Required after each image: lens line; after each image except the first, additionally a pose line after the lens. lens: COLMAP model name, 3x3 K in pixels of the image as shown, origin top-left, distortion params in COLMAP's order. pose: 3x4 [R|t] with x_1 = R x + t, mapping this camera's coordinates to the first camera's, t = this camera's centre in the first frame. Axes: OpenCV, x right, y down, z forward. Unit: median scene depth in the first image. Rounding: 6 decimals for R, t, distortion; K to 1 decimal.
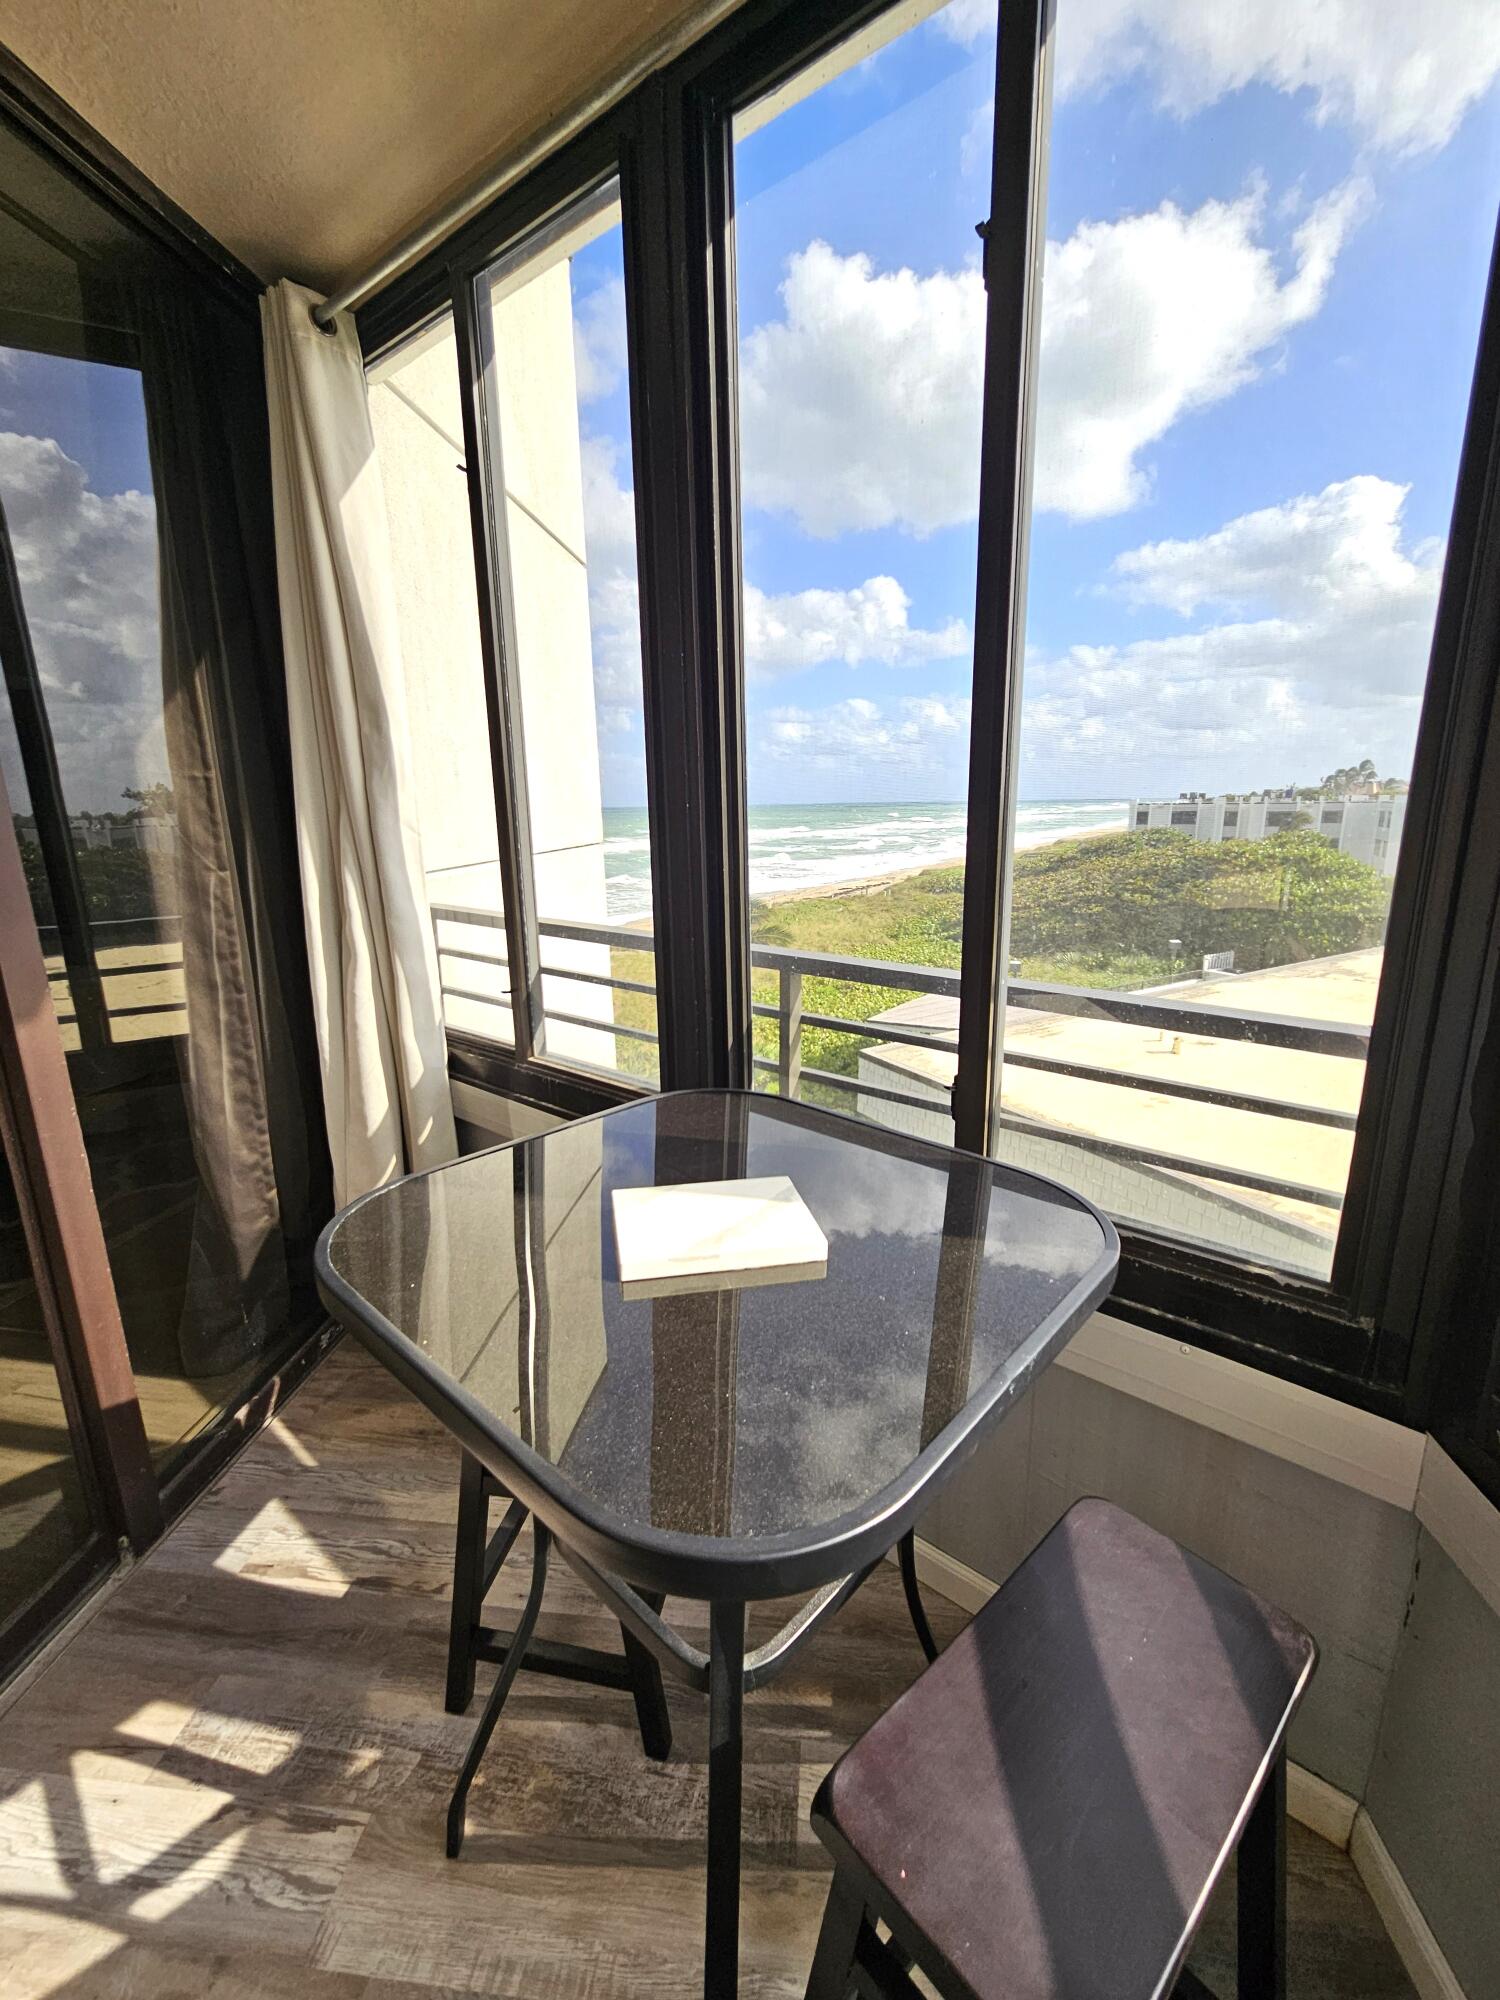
lens RADIAL K [[808.6, 0, 750.0], [0, 808.6, 1000.0], [0, 0, 1]] dist [-0.014663, 0.000000]
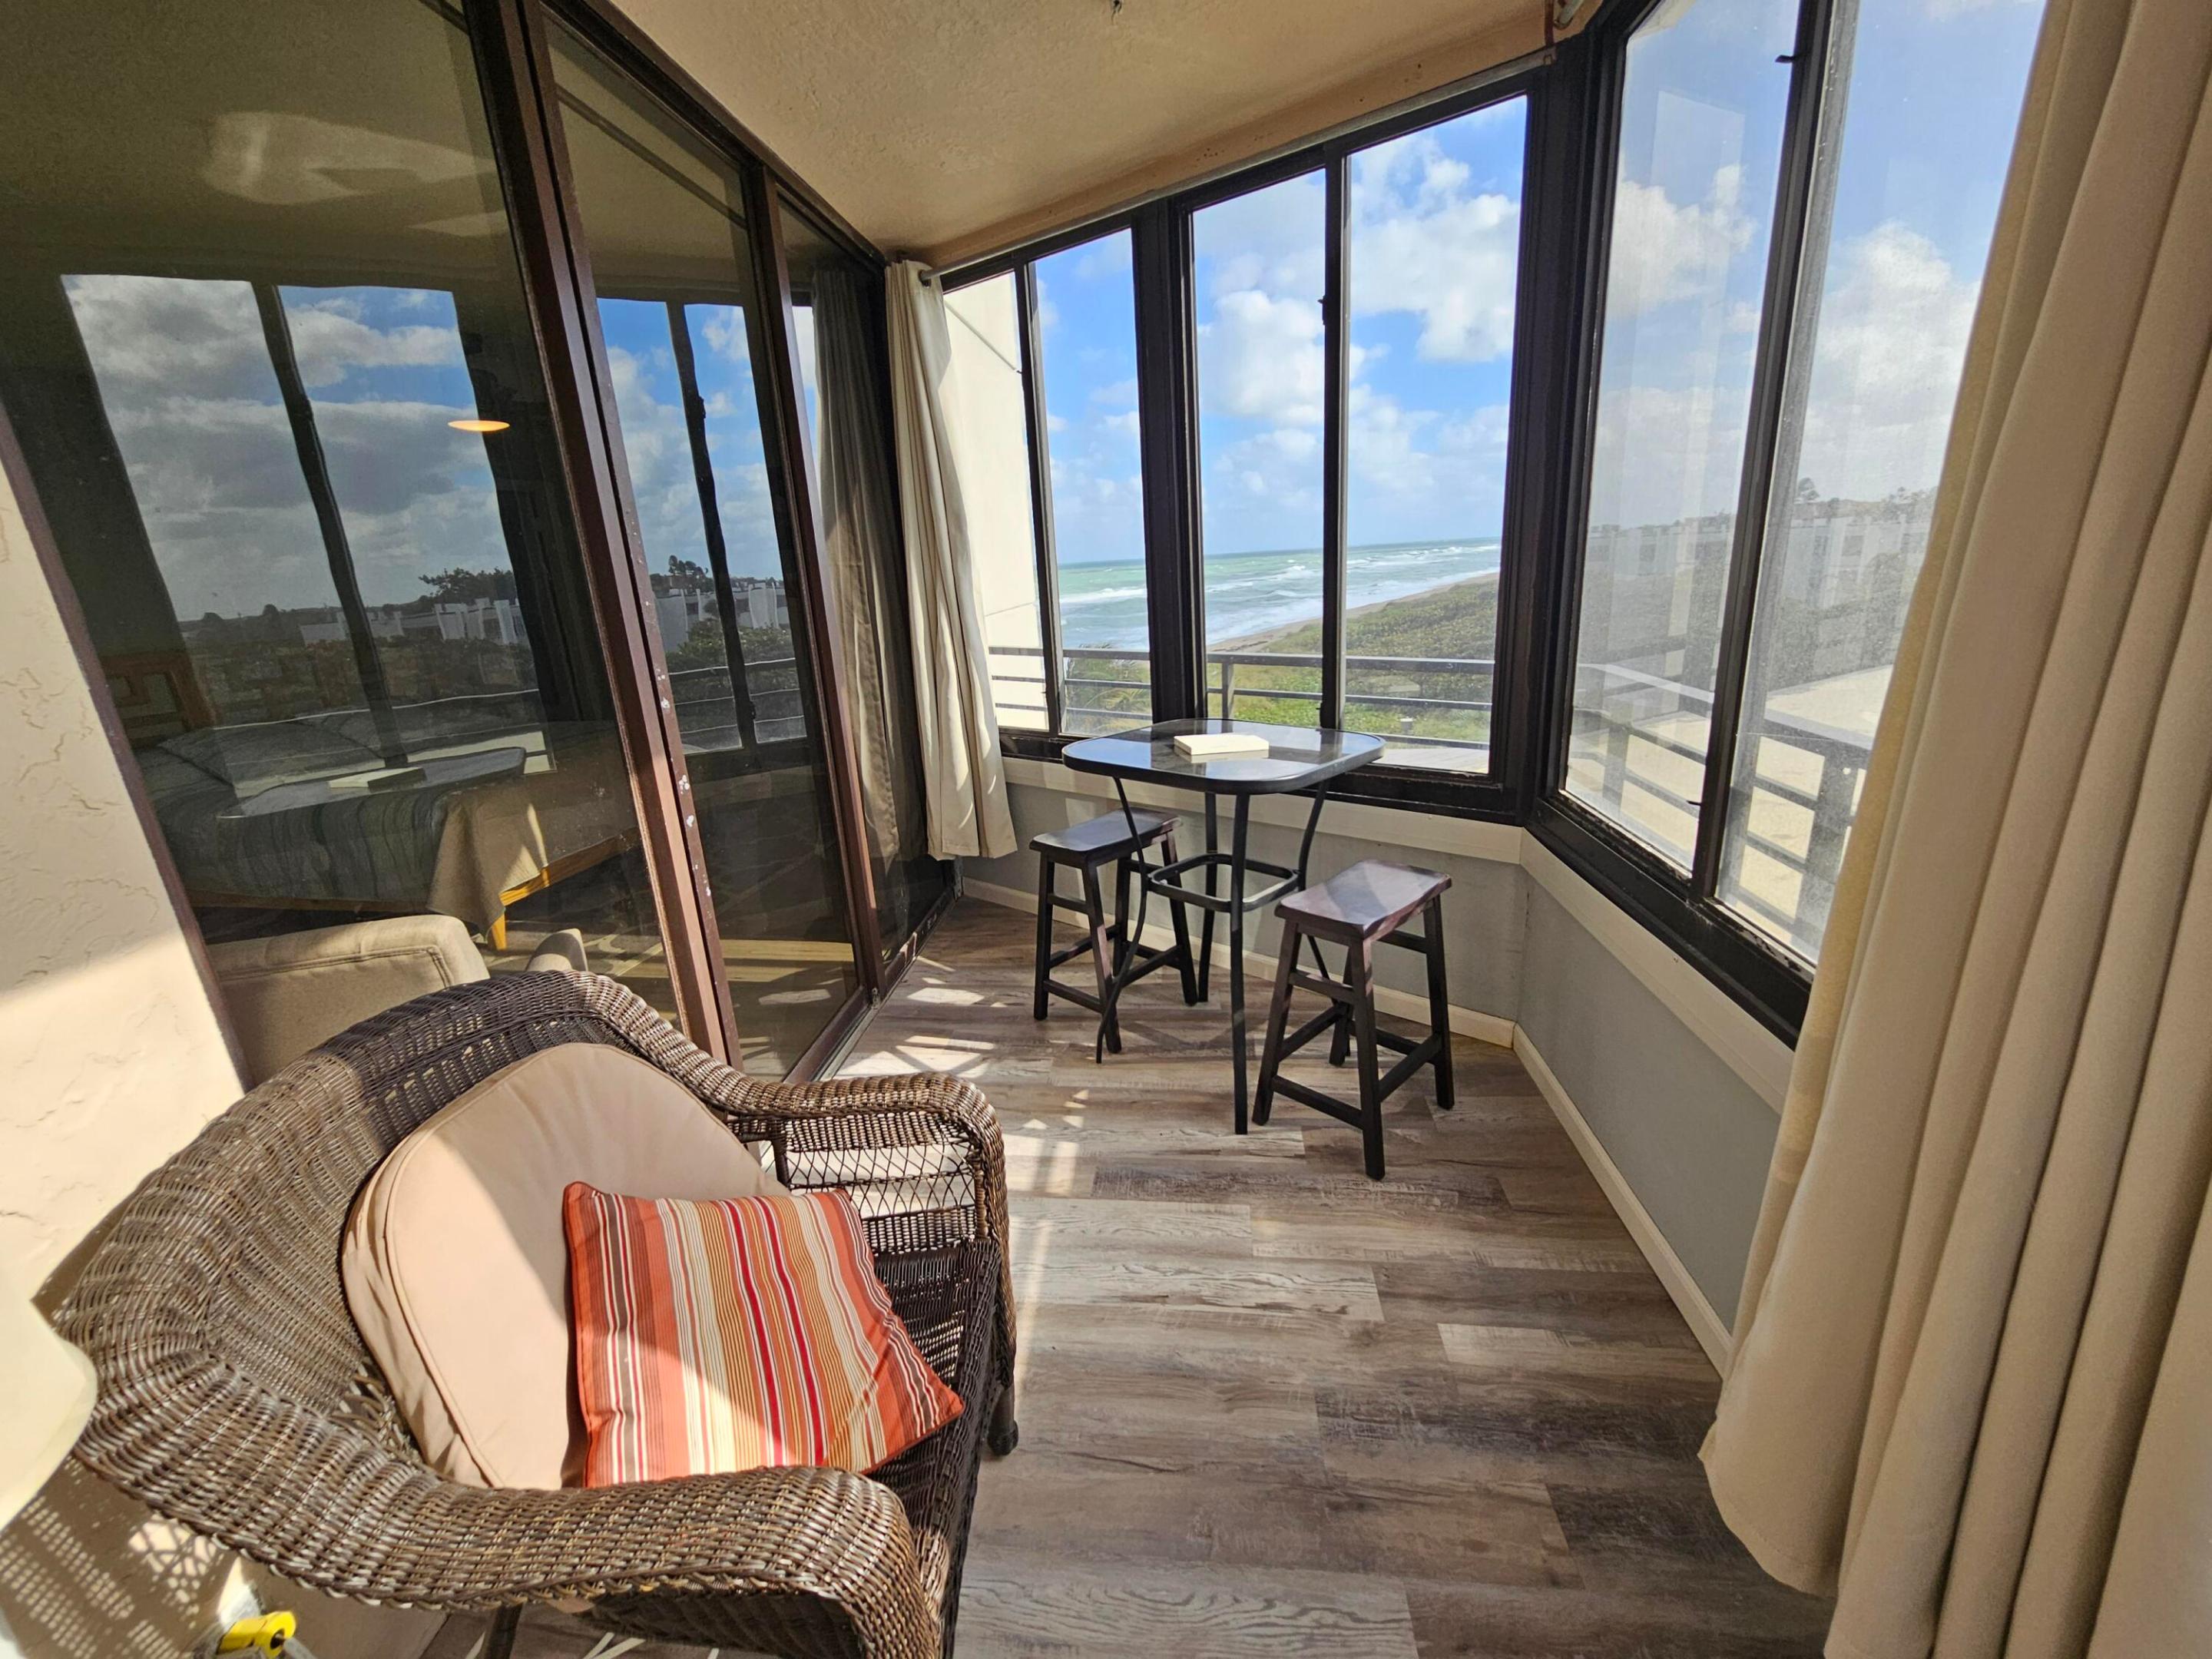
lens RADIAL K [[907.4, 0, 1101.1], [0, 907.4, 827.2], [0, 0, 1]] dist [-0.005394, 0.000766]
pose [[0.999141, -0.038613, -0.015012, -0.180541], [0.039300, 0.998048, 0.048532, 0.181206], [0.013109, -0.049080, 0.998709, -0.853155]]
